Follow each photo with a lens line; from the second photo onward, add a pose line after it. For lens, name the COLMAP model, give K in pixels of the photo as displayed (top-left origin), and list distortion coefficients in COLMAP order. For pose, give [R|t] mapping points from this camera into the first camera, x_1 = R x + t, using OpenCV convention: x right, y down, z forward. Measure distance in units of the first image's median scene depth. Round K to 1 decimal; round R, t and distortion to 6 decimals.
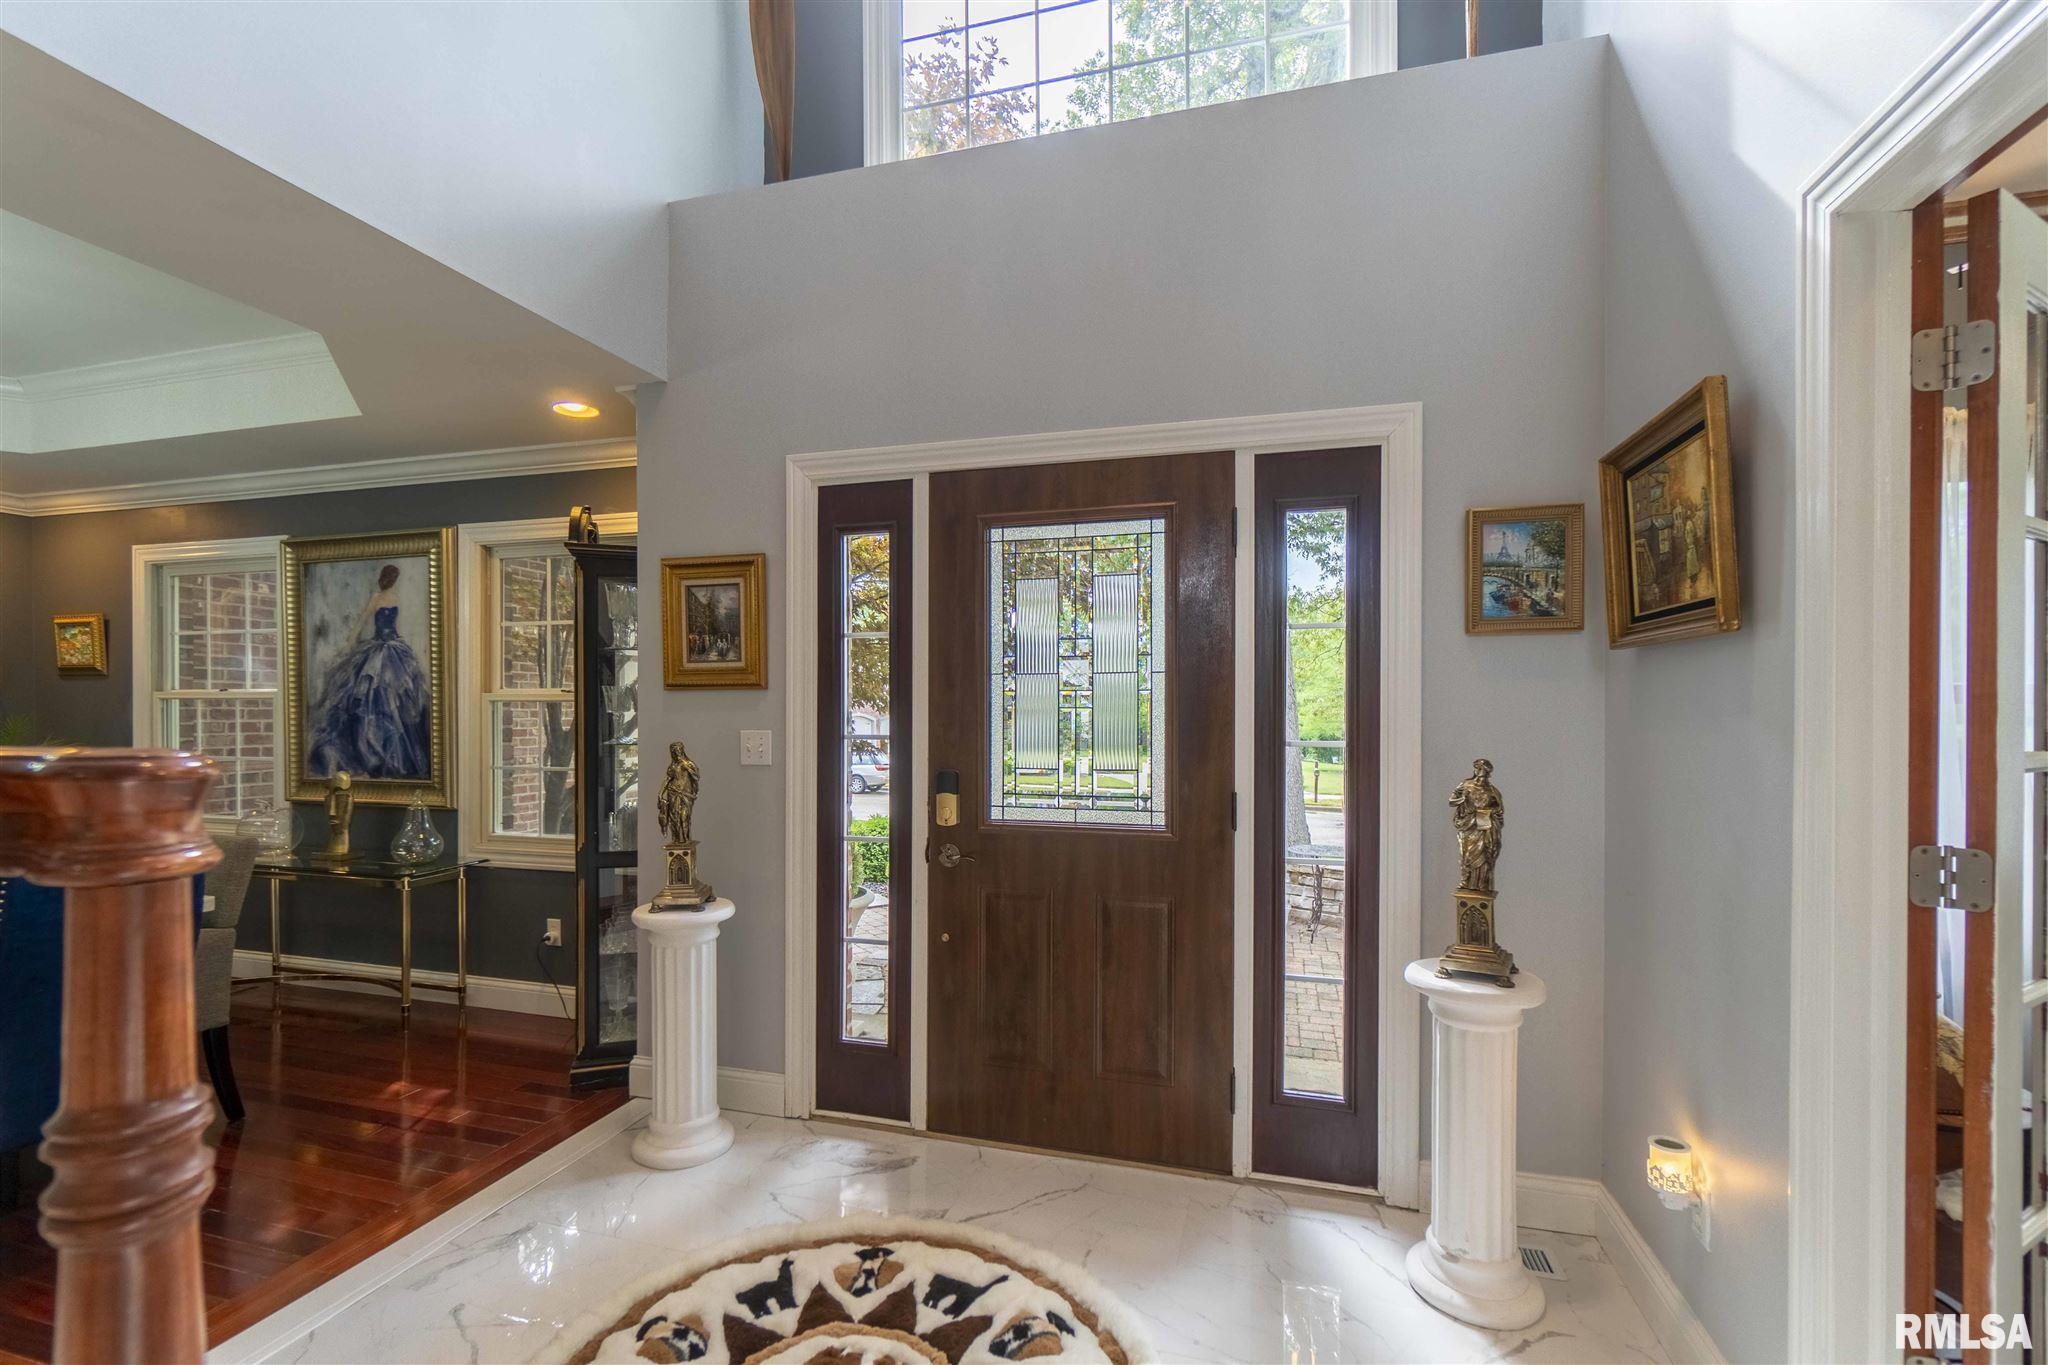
lens RADIAL K [[900.0, 0, 1029.8], [0, 900.0, 711.5], [0, 0, 1]] dist [-0.003767, 0.000365]
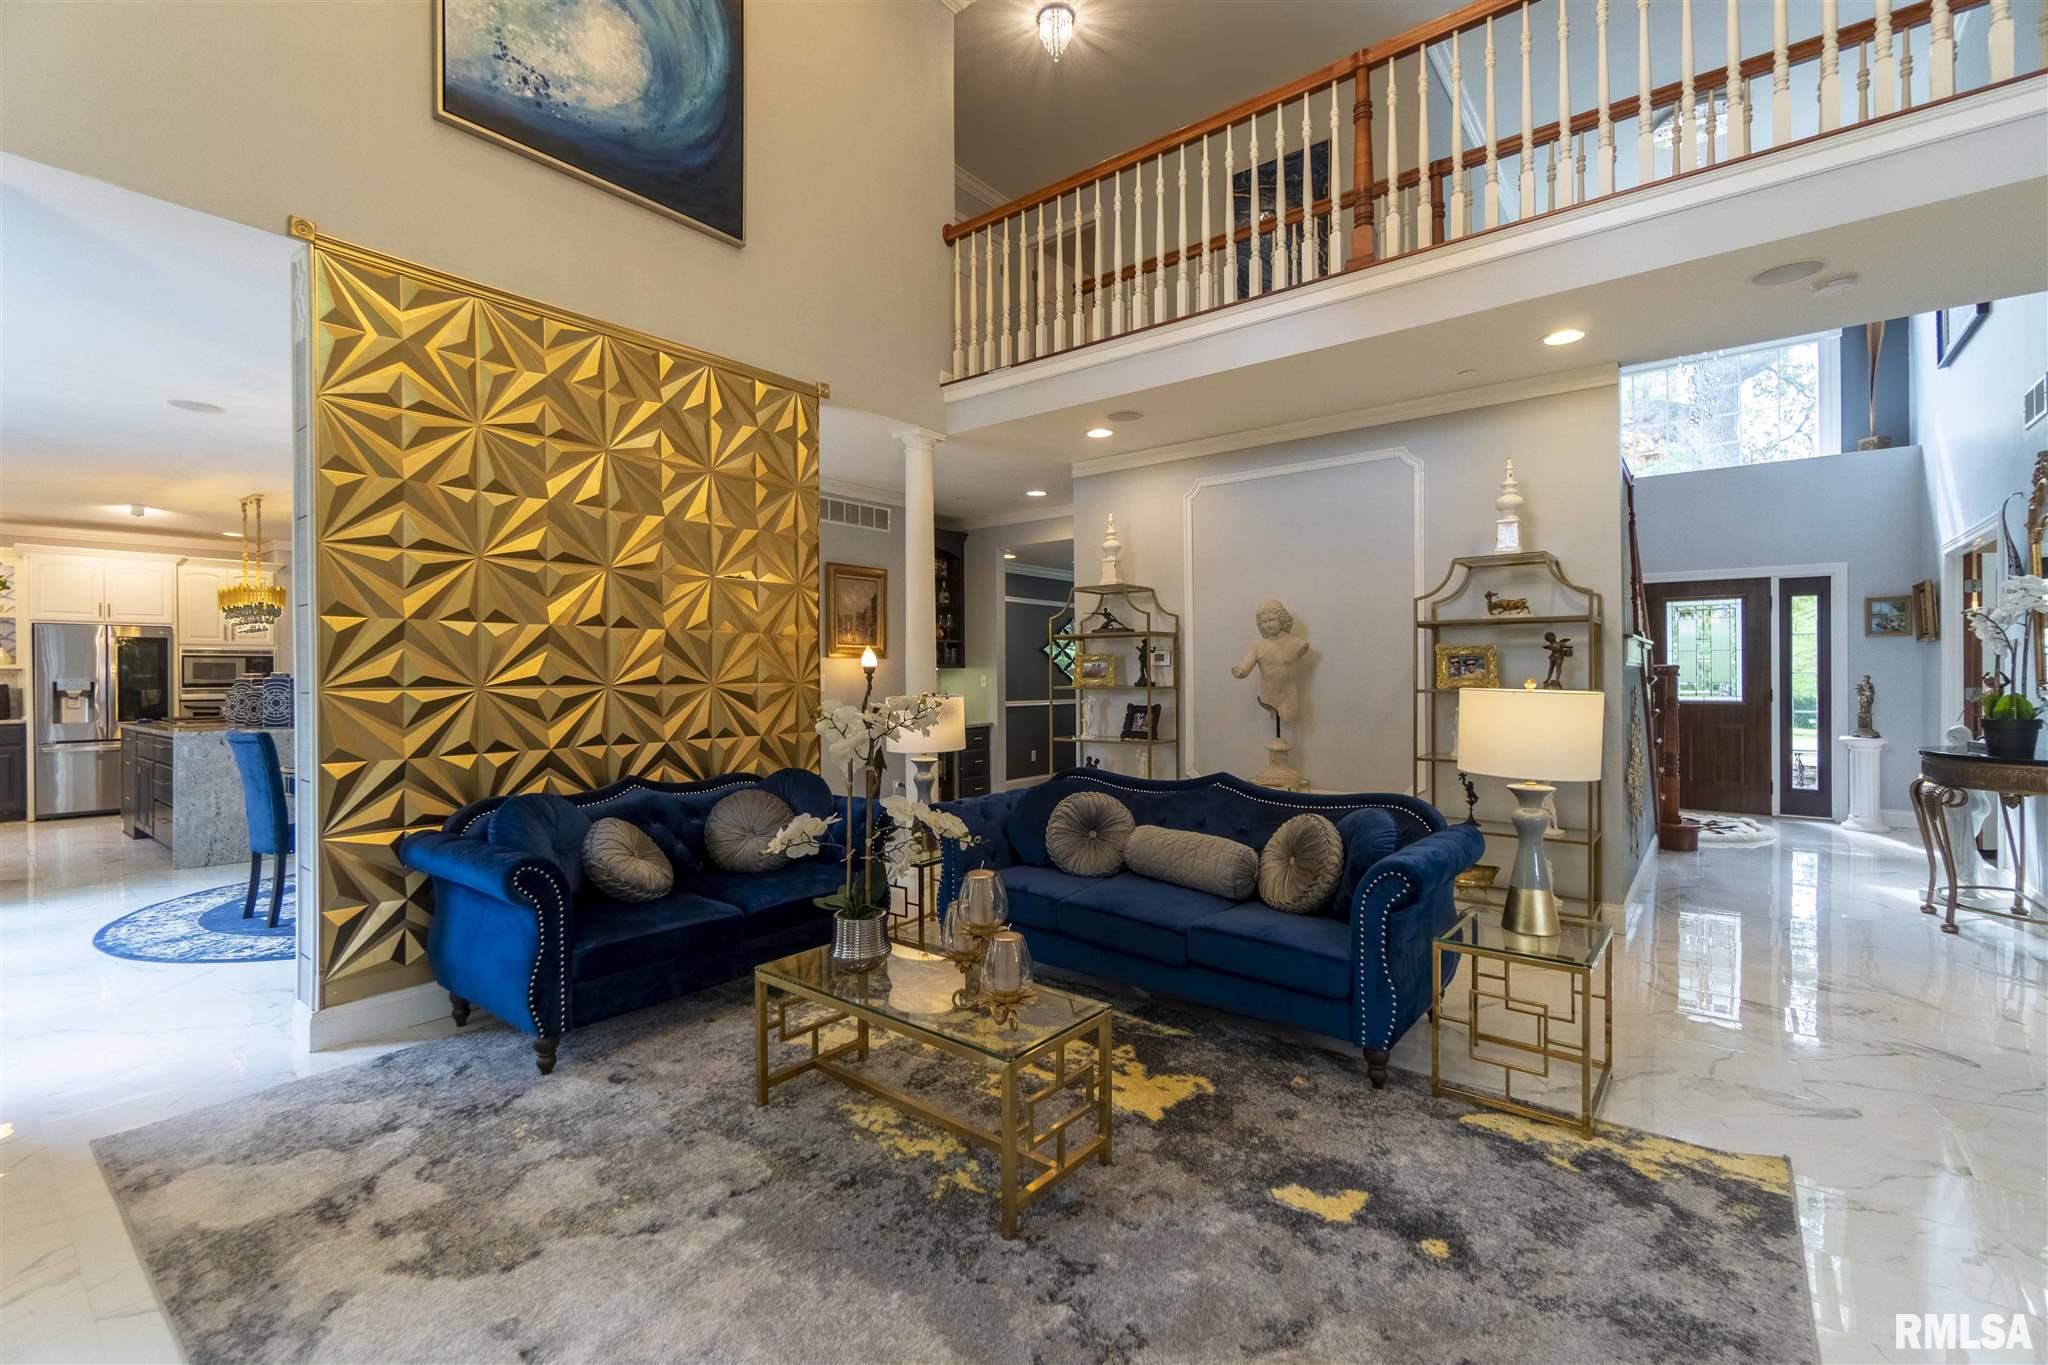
lens RADIAL K [[900.0, 0, 1012.9], [0, 900.0, 669.9], [0, 0, 1]] dist [-0.003767, 0.000365]
pose [[0.922432, -0.008834, -0.386057, -0.977230], [0.010728, 0.999939, 0.002752, -0.010589], [0.386010, -0.006680, 0.922471, -2.823046]]
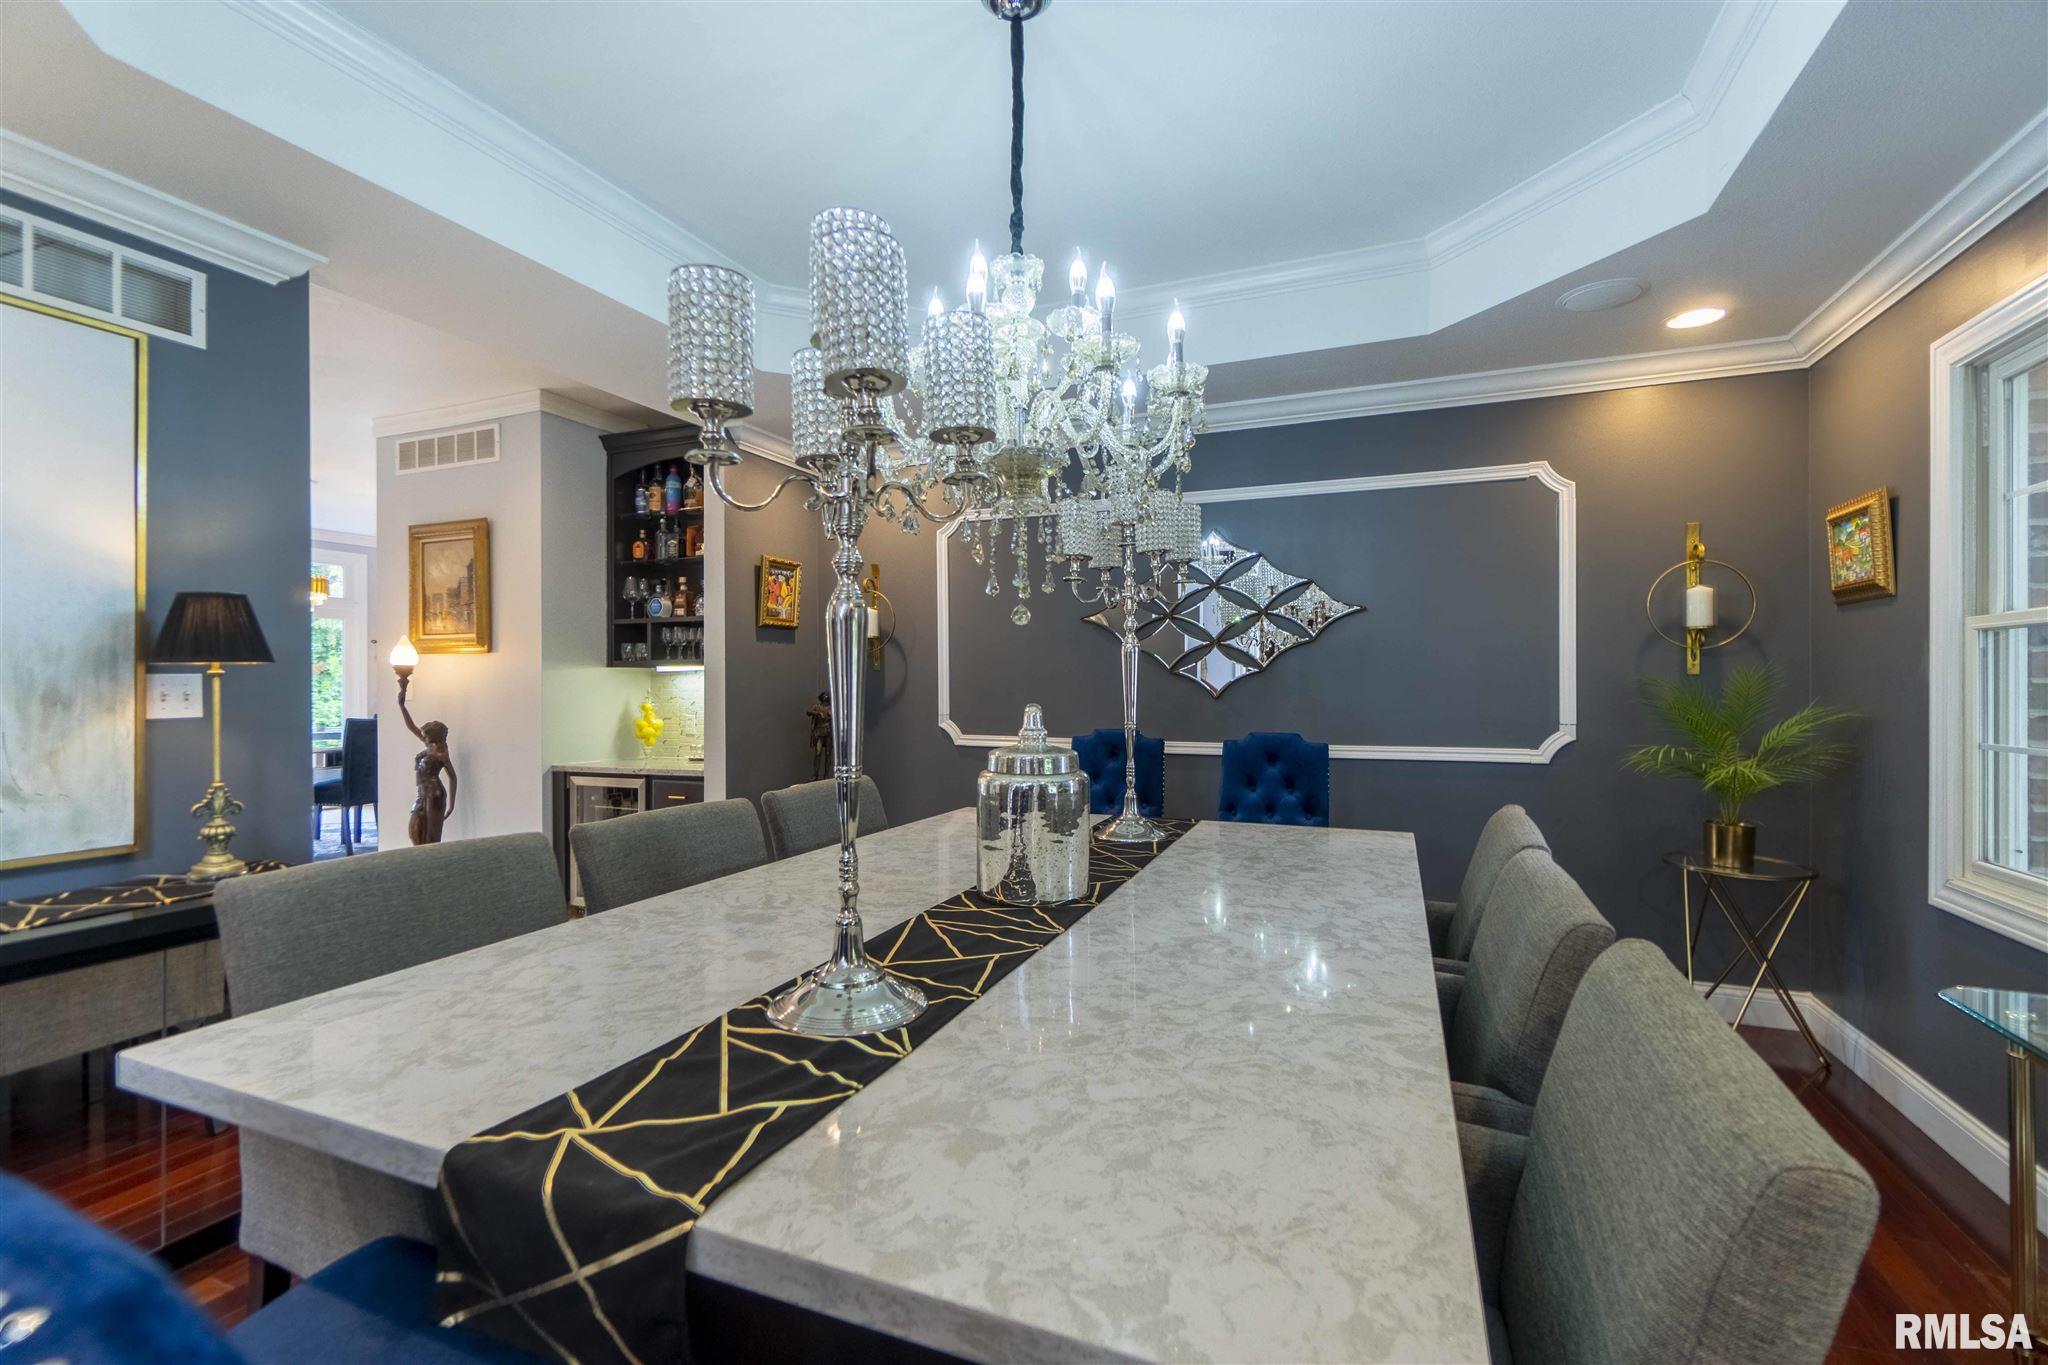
lens RADIAL K [[900.0, 0, 1011.6], [0, 900.0, 678.3], [0, 0, 1]] dist [-0.003767, 0.000365]
pose [[-0.106961, -0.006291, -0.994243, -0.813172], [-0.001373, 0.999980, -0.006180, 0.032471], [0.994262, 0.000704, -0.106968, 1.007599]]
